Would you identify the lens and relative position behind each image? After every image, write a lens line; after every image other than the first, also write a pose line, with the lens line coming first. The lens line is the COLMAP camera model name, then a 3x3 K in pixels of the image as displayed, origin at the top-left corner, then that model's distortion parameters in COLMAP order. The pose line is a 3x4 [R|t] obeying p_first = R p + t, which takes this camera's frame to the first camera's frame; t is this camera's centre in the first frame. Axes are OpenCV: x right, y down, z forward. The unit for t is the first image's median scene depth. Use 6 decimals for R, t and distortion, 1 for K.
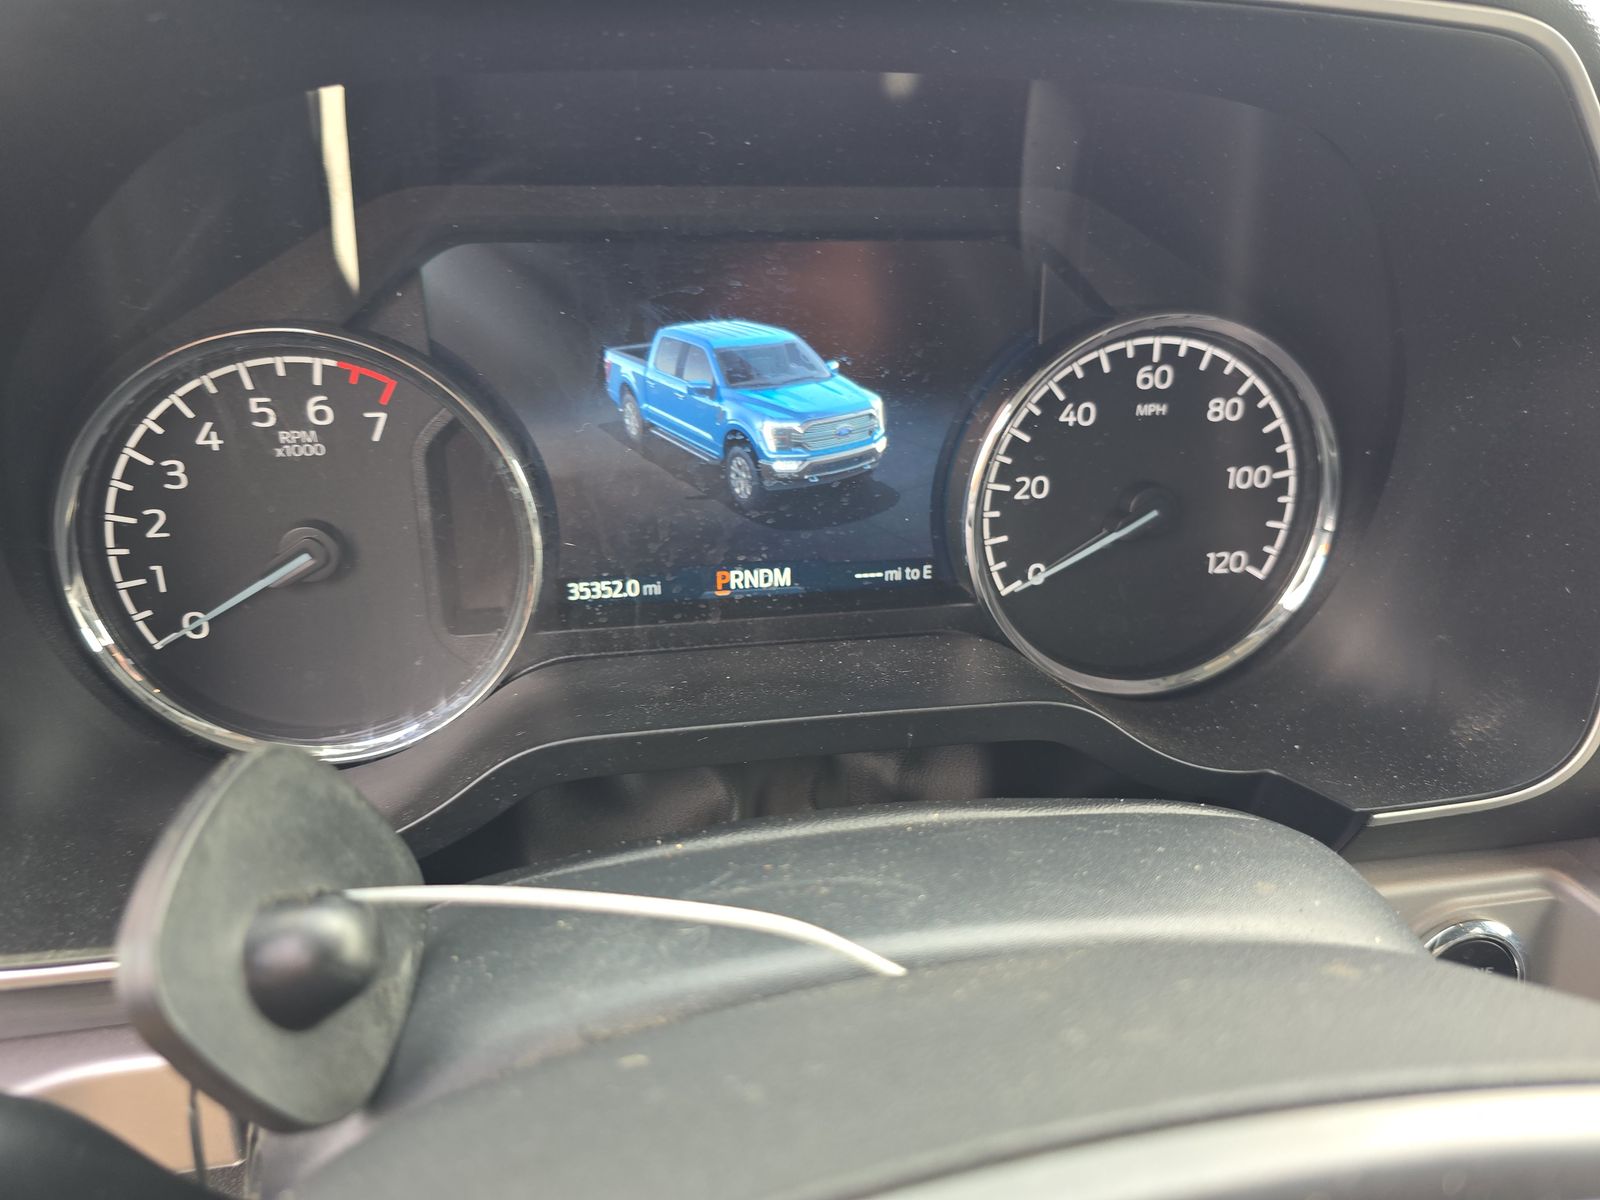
lens RADIAL K [[1069.3, 0, 795.7], [0, 1069.3, 599.5], [0, 0, 1]] dist [0.005868, -0.001980]
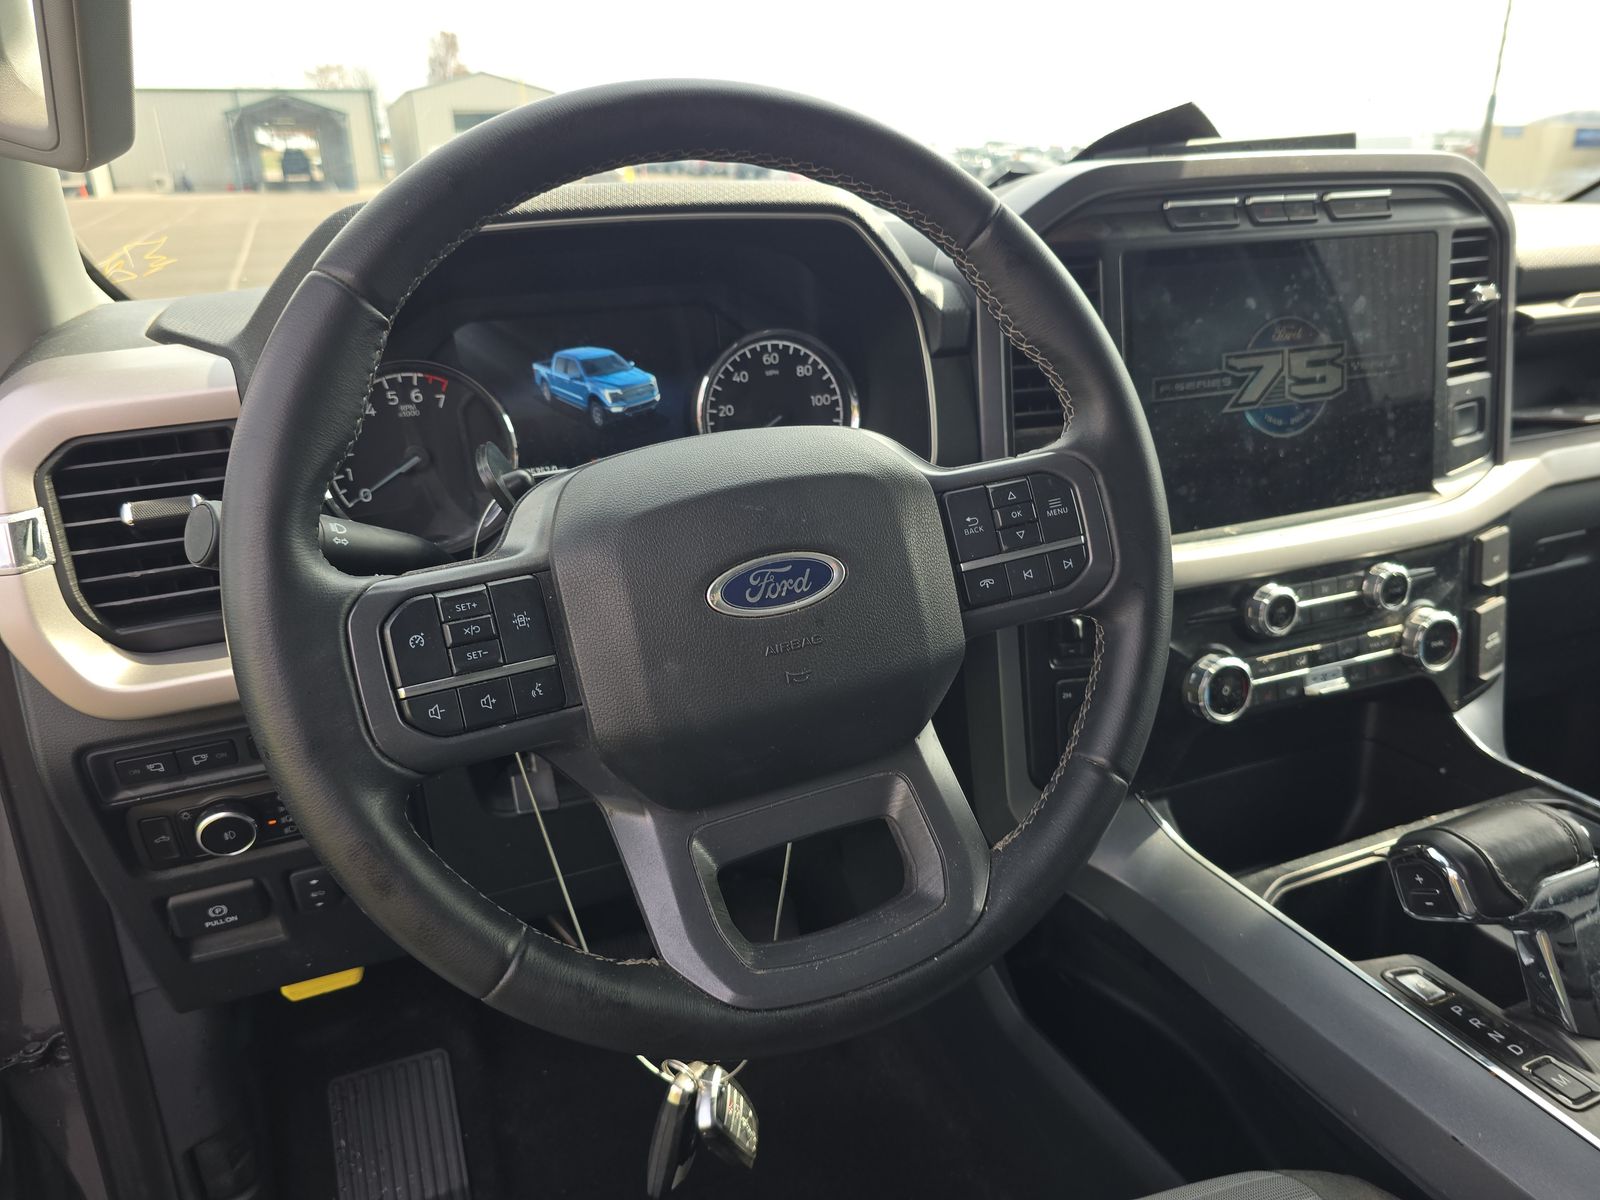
lens RADIAL K [[1069.3, 0, 802.4], [0, 1069.3, 600.1], [0, 0, 1]] dist [0.005868, -0.001980]
pose [[0.973452, -0.125641, 0.191324, -0.111634], [0.141199, 0.987509, -0.069925, 0.495025], [-0.180149, 0.095084, 0.979033, -1.270086]]
